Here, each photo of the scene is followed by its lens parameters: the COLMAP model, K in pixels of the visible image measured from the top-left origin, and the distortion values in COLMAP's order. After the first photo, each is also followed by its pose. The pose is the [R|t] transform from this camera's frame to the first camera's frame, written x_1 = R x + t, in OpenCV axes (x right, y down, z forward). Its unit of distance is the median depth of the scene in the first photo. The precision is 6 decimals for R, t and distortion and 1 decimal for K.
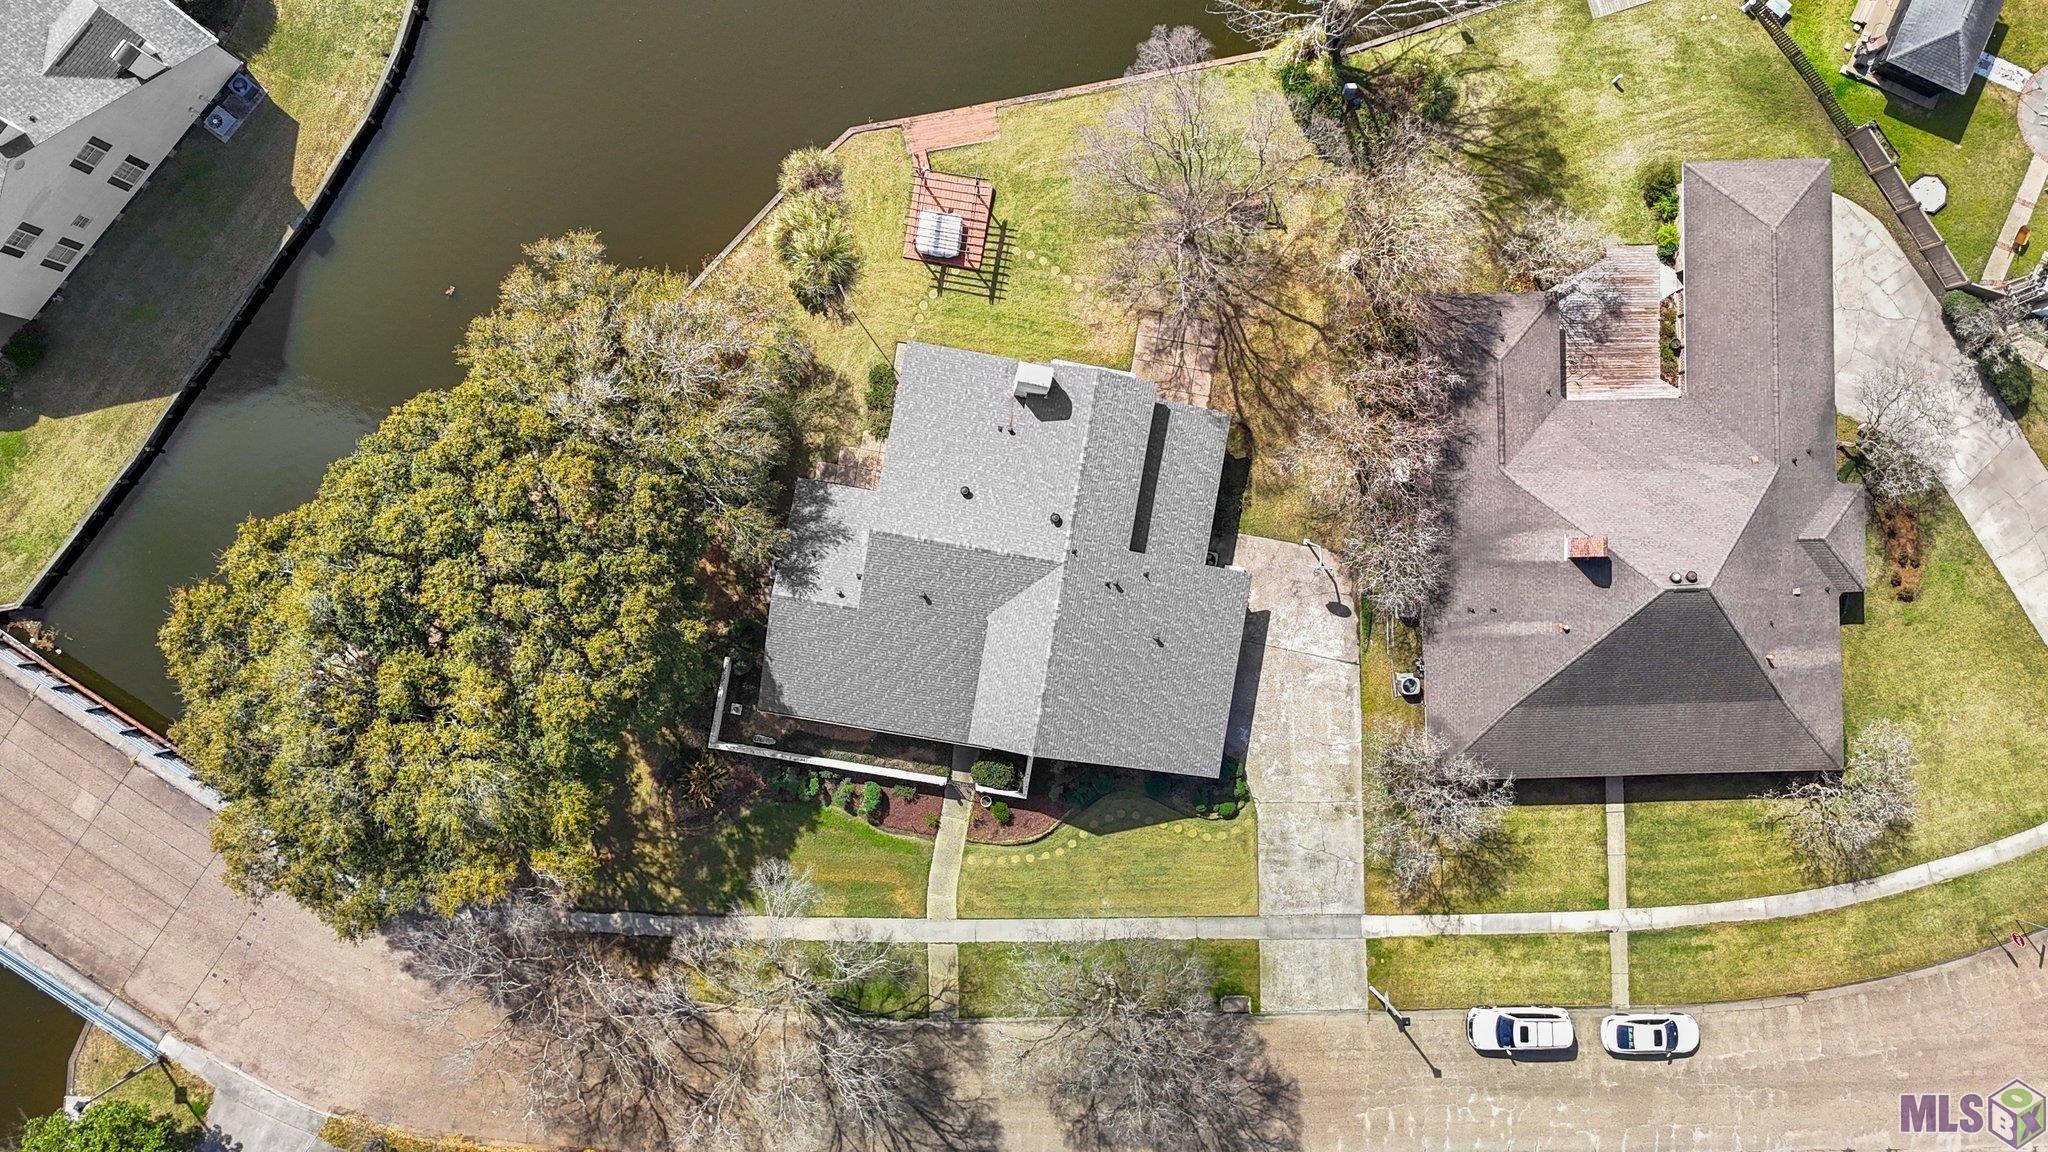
lens RADIAL K [[1493.3, 0, 1024.0], [0, 1493.3, 576.0], [0, 0, 1]] dist [0.078402, -0.099292]
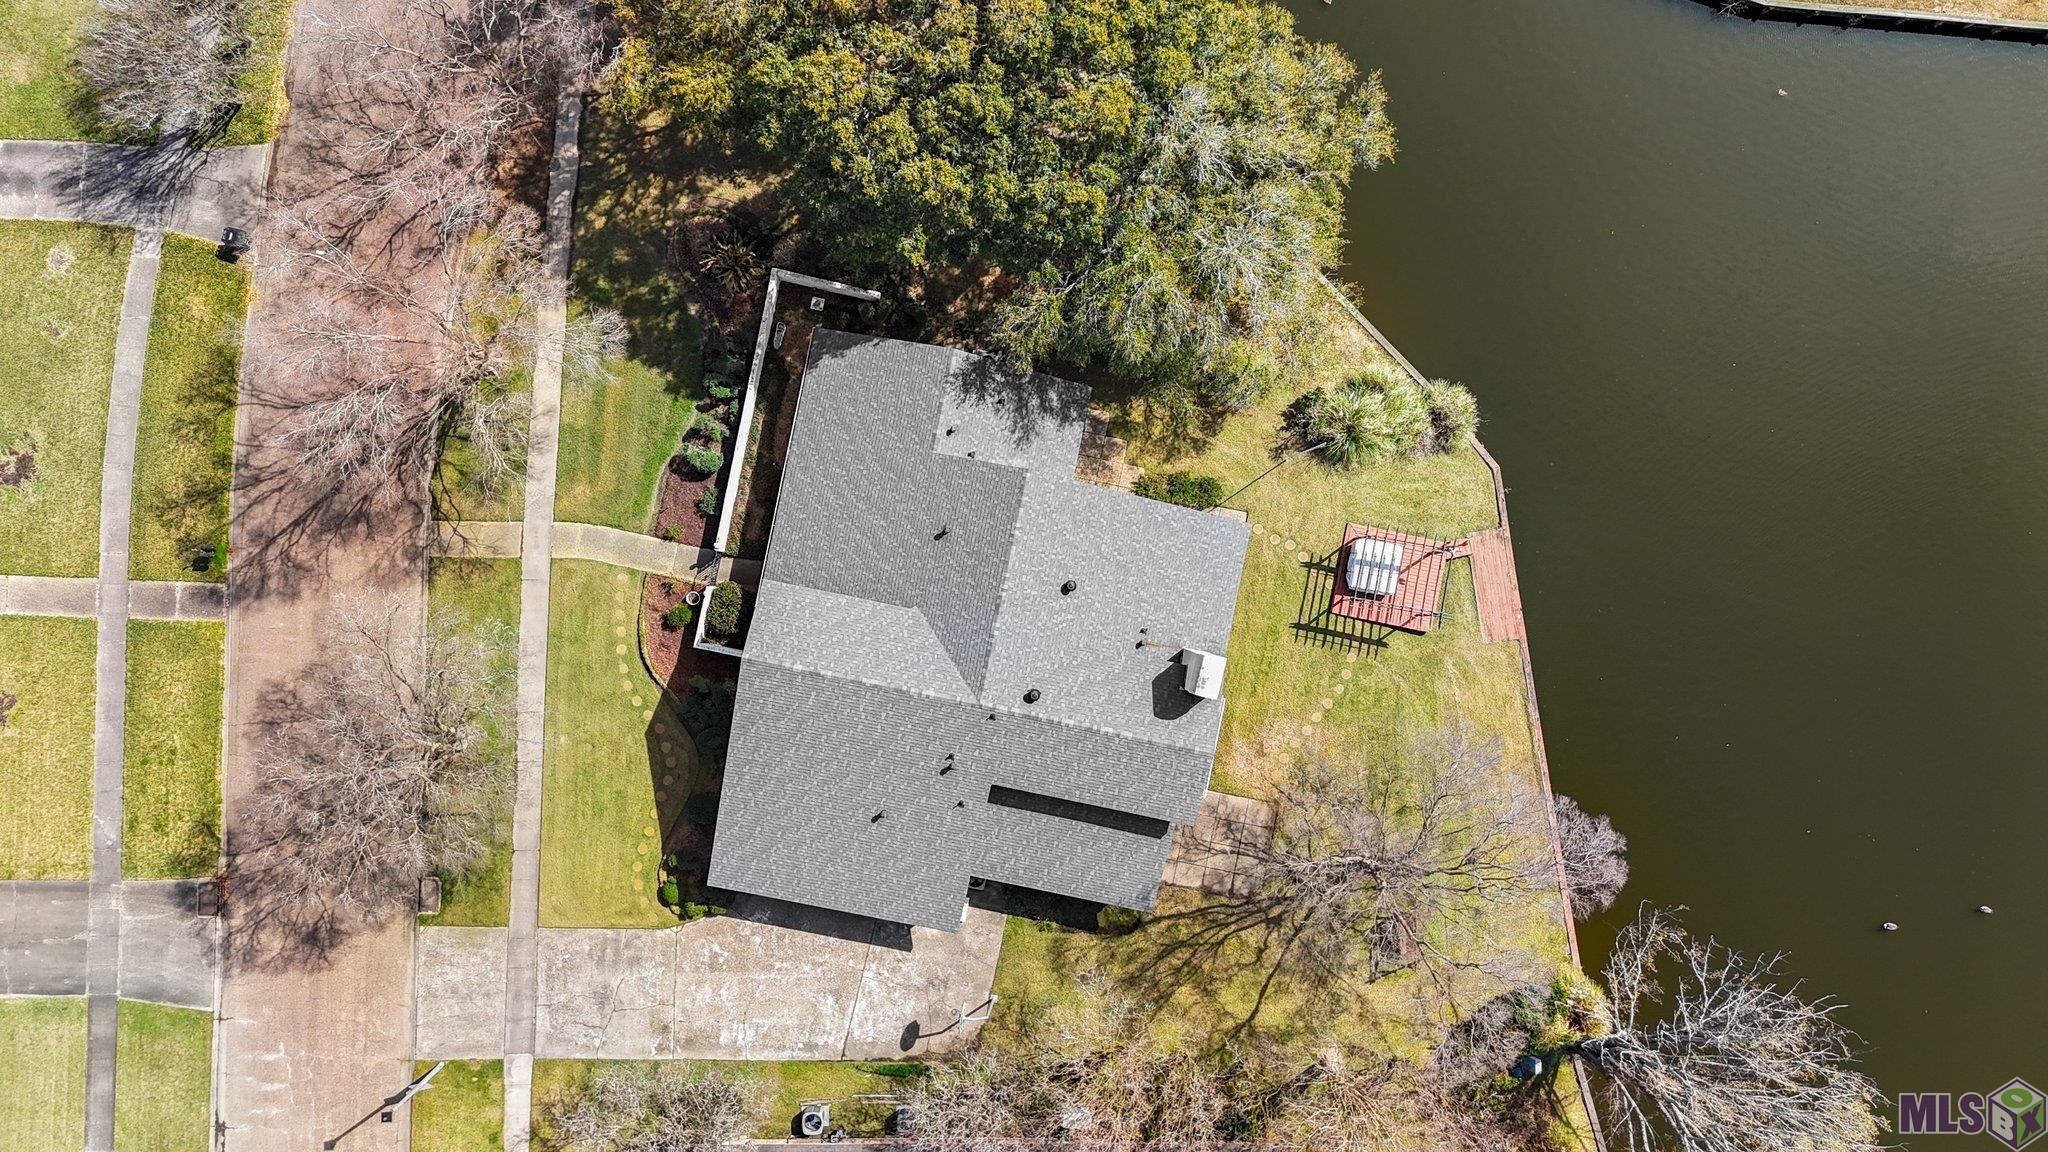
lens RADIAL K [[1493.3, 0, 1024.0], [0, 1493.3, 576.0], [0, 0, 1]] dist [0.078402, -0.099292]
pose [[-0.034033, 0.998448, -0.044073, -0.007477], [-0.998652, -0.035703, -0.037675, 0.000115], [-0.039190, 0.042732, 0.998318, 0.167405]]
